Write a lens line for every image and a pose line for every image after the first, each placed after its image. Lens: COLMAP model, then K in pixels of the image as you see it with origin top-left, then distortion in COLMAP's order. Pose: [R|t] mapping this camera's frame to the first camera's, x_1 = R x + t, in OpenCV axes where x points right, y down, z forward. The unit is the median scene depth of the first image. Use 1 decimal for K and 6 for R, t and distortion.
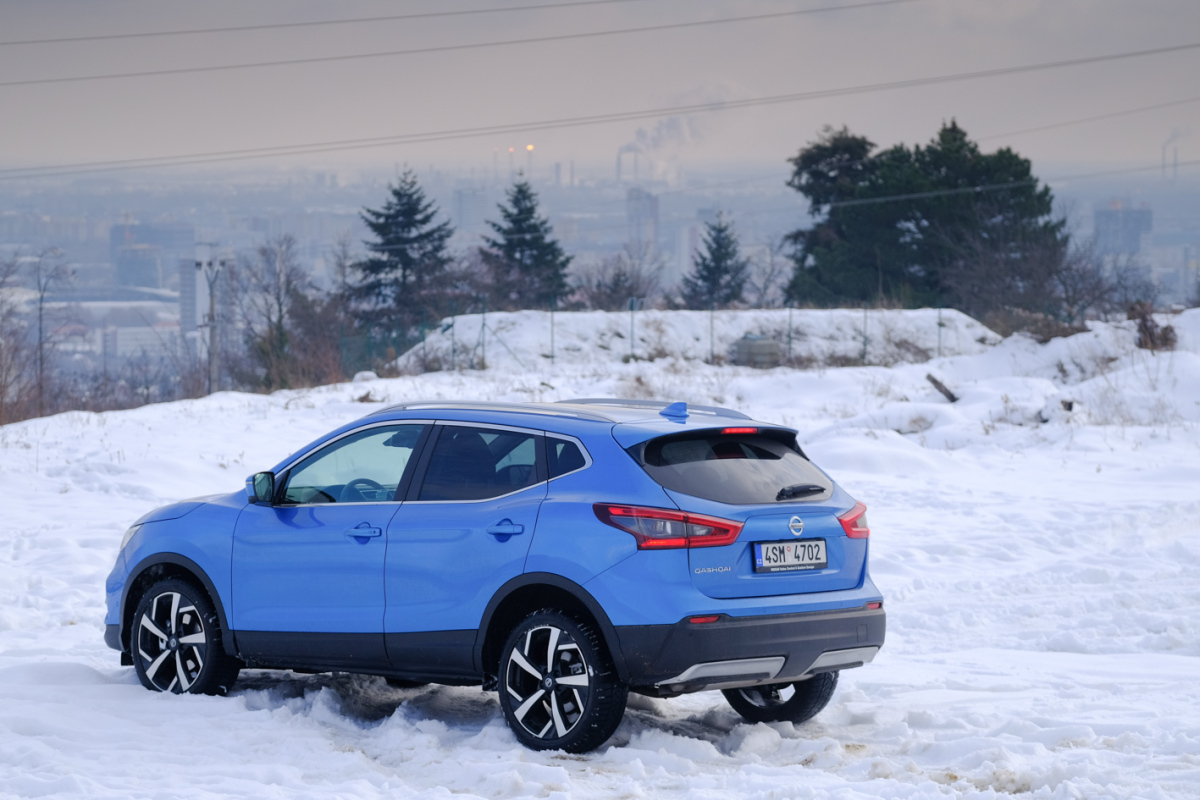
lens RADIAL K [[3581.7, 0, 557.8], [0, 3581.7, 397.1], [0, 0, 1]] dist [-0.046019, 0.000000]
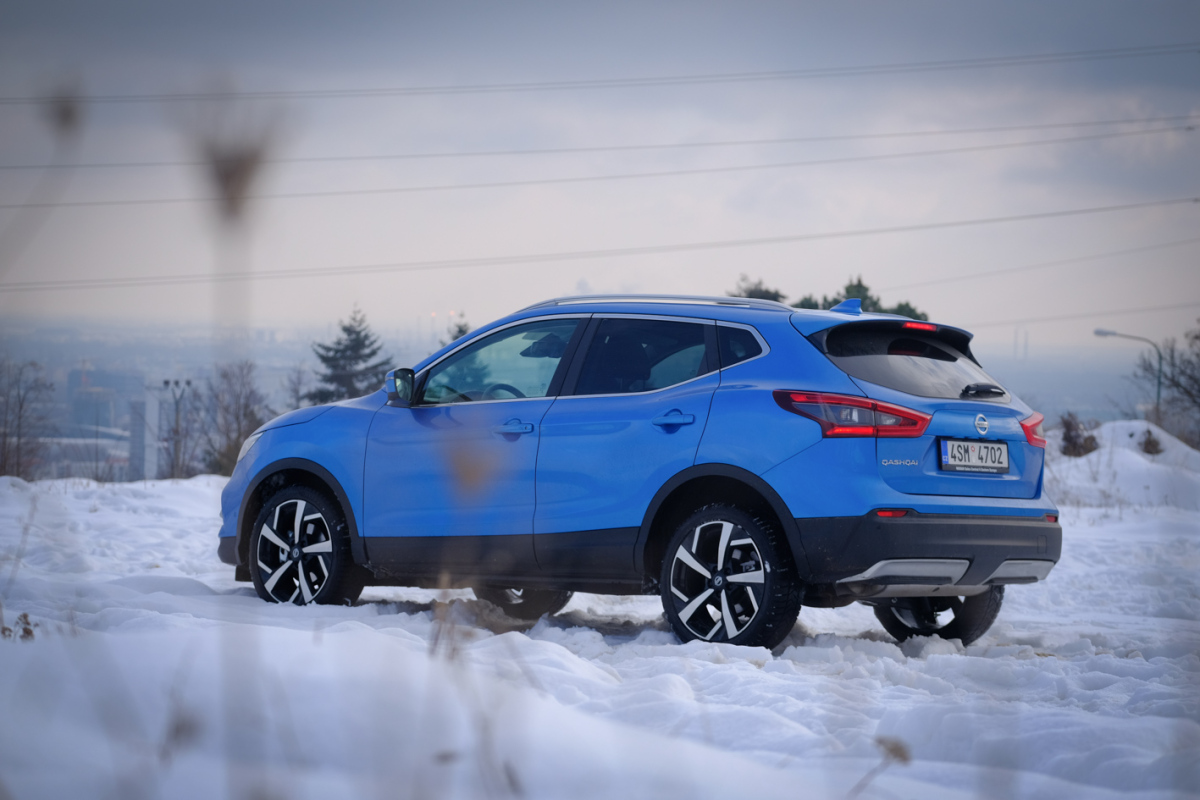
lens RADIAL K [[3199.0, 0, 603.7], [0, 3199.0, 399.2], [0, 0, 1]] dist [-0.037805, 0.000000]
pose [[0.998493, 0.032030, 0.044560, -0.066007], [-0.029867, 0.998382, -0.048389, 0.067781], [-0.046038, 0.046985, 0.997834, 0.147186]]
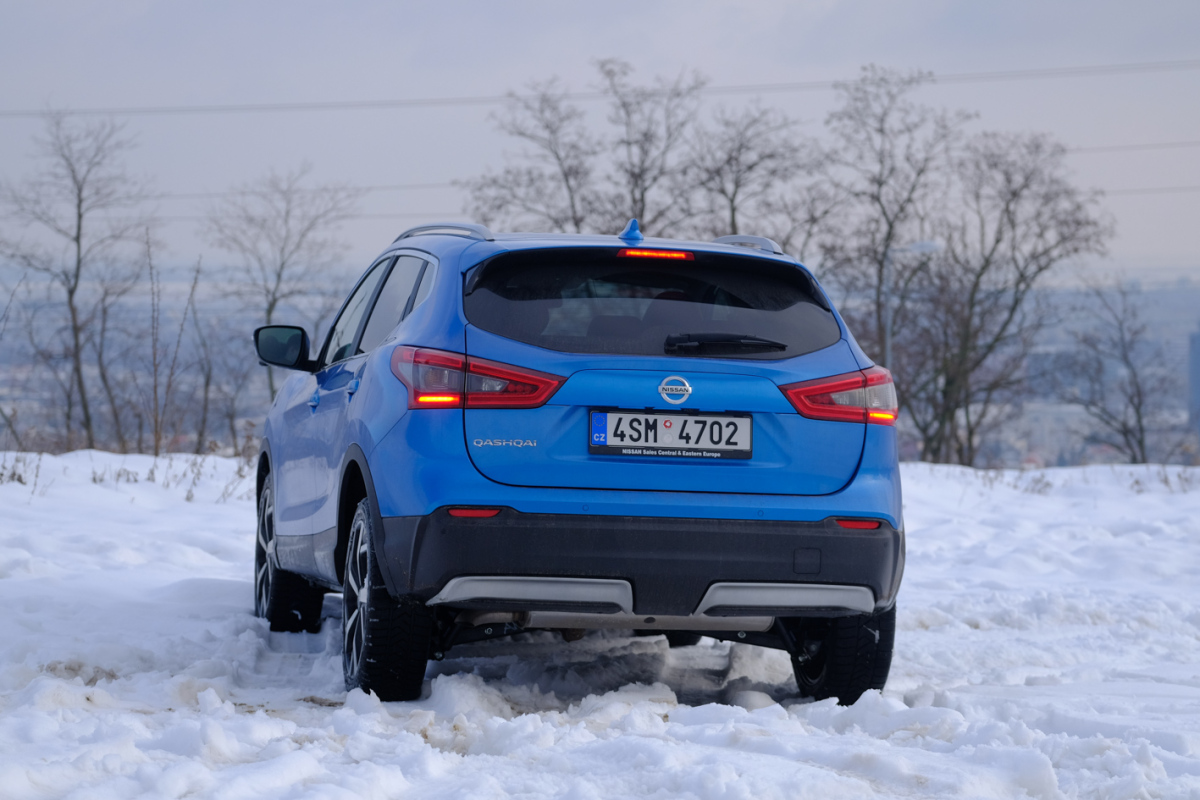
lens RADIAL K [[3581.7, 0, 598.0], [0, 3581.7, 402.2], [0, 0, 1]] dist [-0.046019, 0.000000]
pose [[0.824180, 0.022479, -0.565882, 0.402955], [-0.041091, 0.998952, -0.020165, 0.048582], [0.564836, 0.039872, 0.824240, 0.404477]]
